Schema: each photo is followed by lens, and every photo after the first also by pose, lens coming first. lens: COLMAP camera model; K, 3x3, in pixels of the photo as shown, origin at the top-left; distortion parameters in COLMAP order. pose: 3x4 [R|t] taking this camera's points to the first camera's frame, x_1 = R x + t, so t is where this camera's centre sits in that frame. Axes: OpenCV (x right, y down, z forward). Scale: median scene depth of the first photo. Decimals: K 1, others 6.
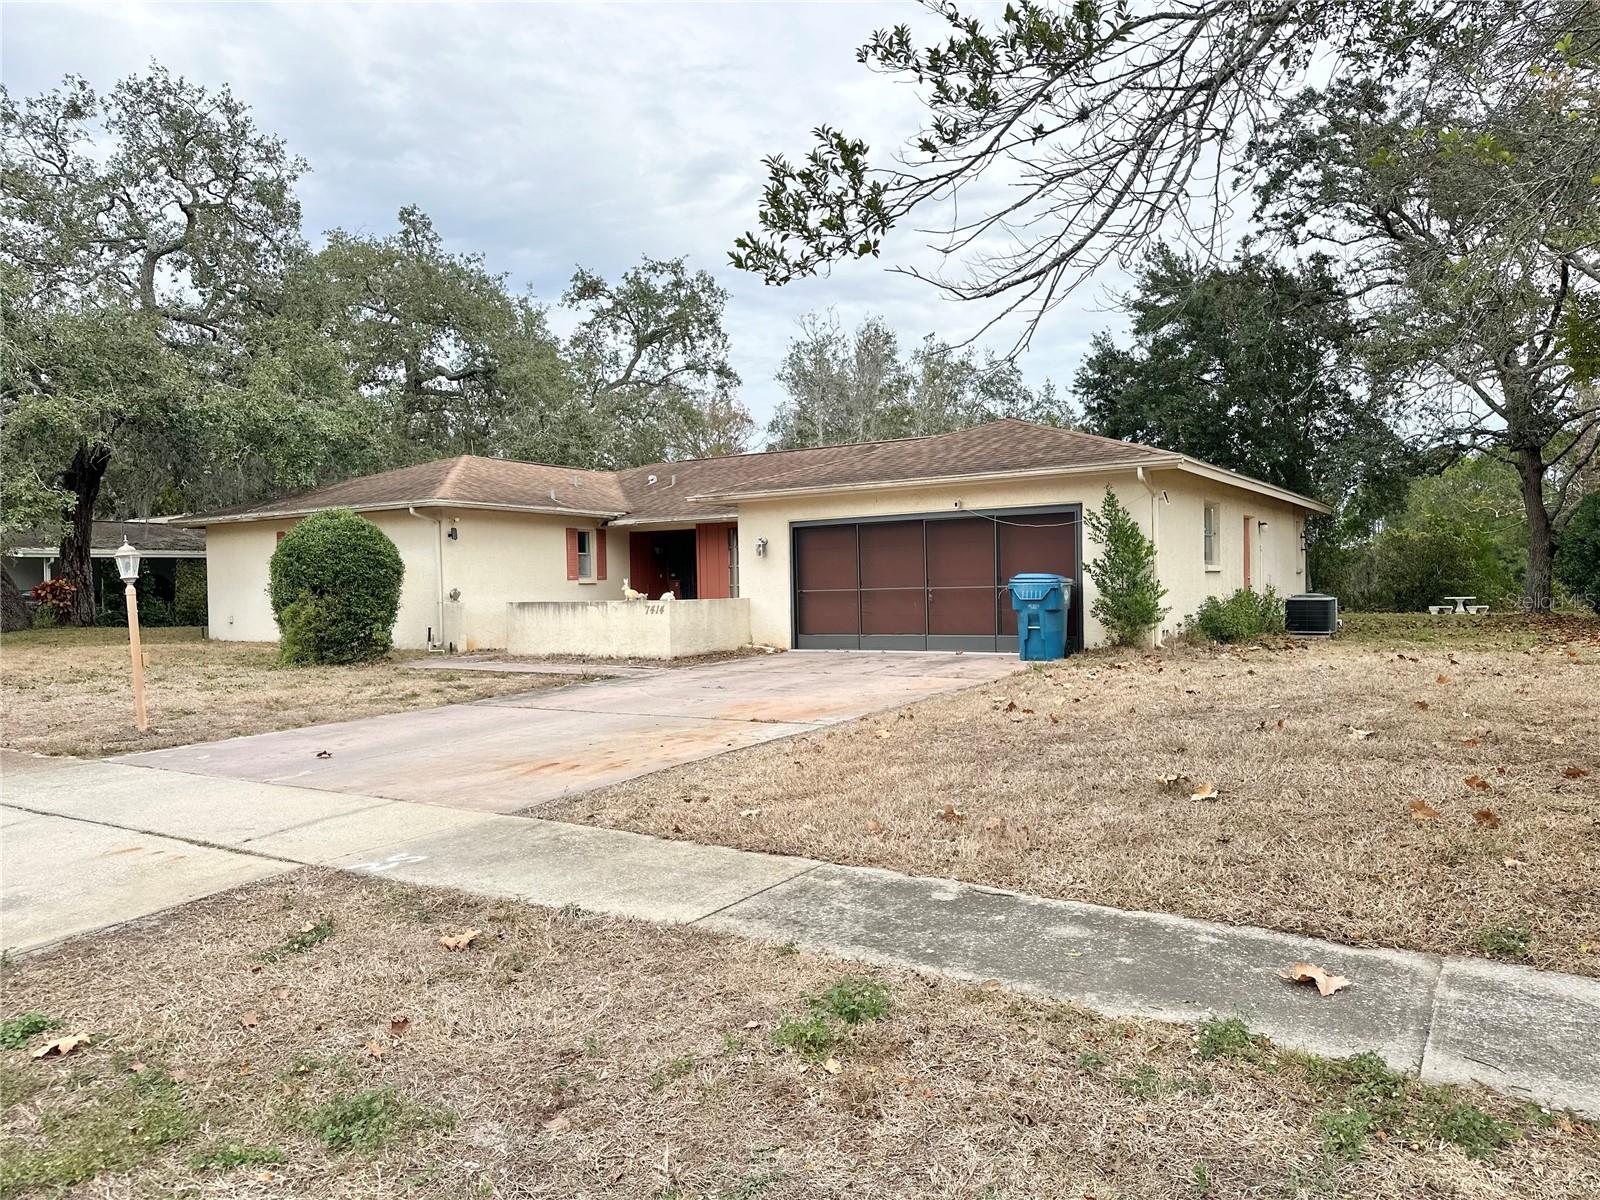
lens RADIAL K [[1105.4, 0, 802.9], [0, 1105.4, 597.5], [0, 0, 1]] dist [0.041369, -0.007631]
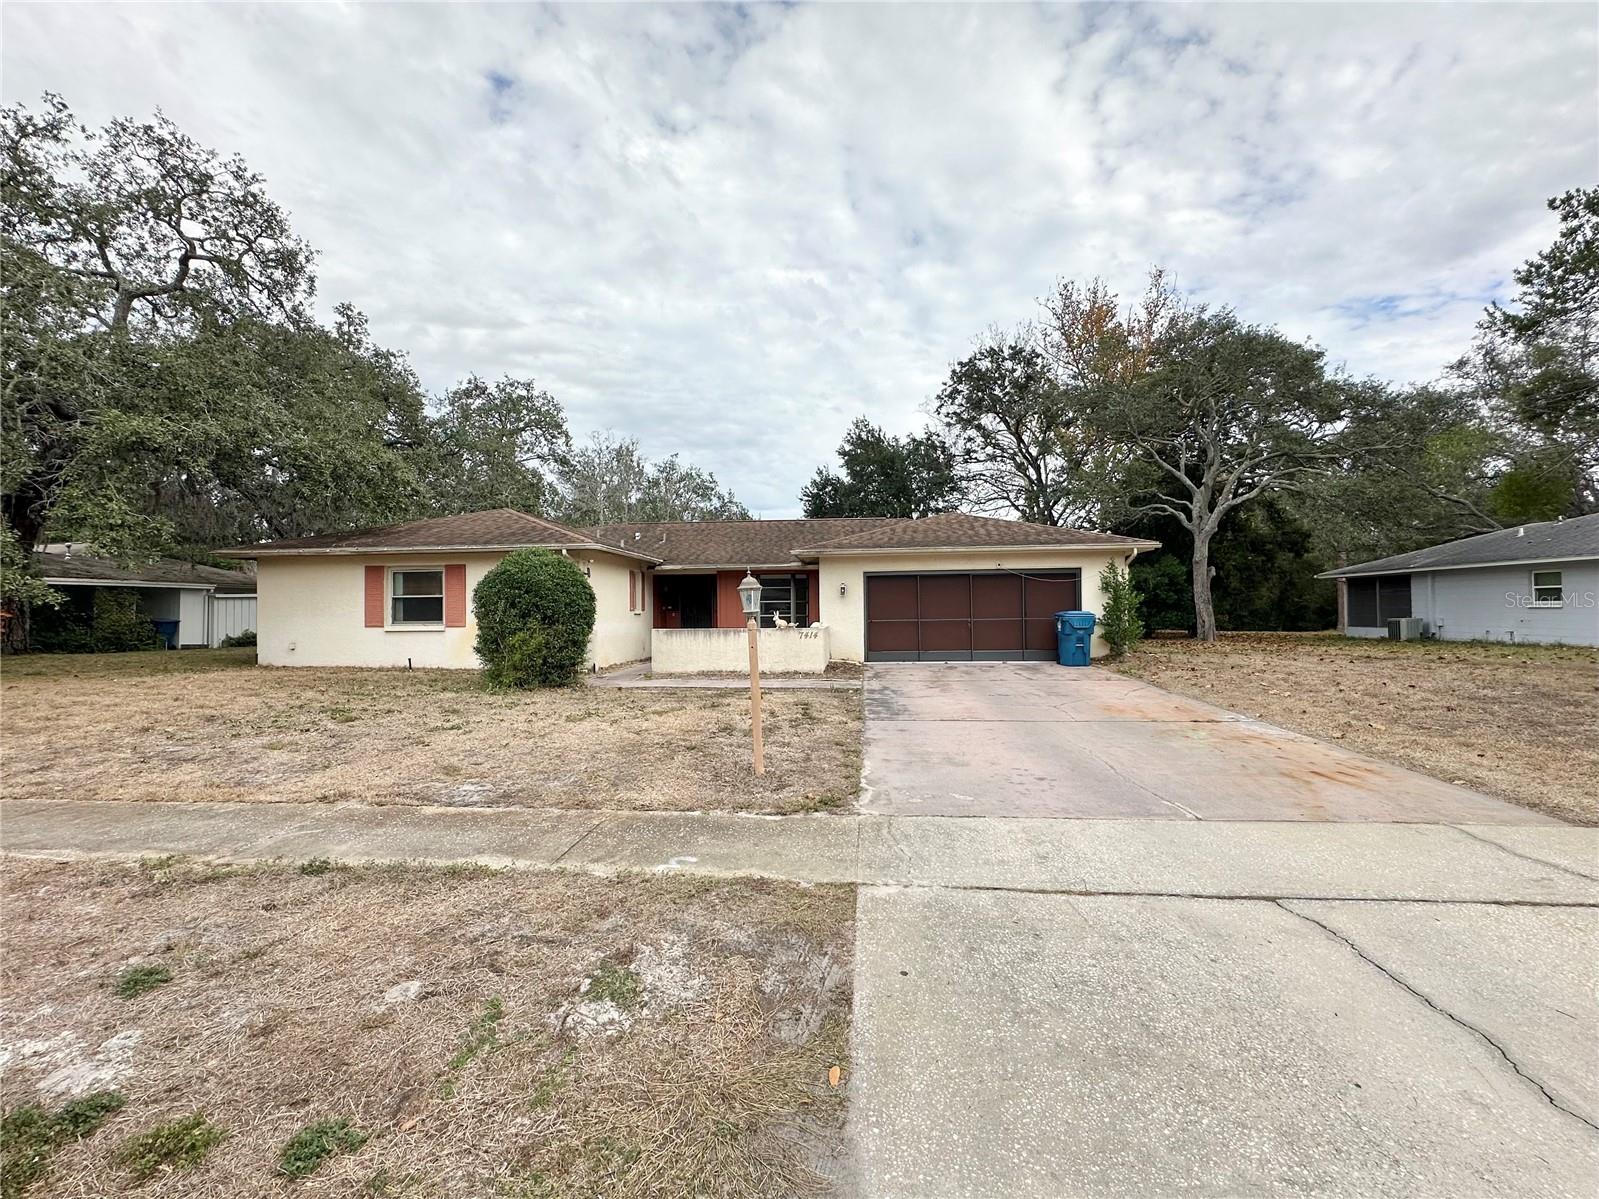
lens RADIAL K [[649.9, 0, 798.2], [0, 649.9, 605.4], [0, 0, 1]] dist [0.004007, 0.000950]
pose [[0.892152, 0.010984, 0.451601, -0.411739], [-0.000361, 0.999721, -0.023603, -0.005221], [-0.451735, 0.020894, 0.891908, 0.263175]]
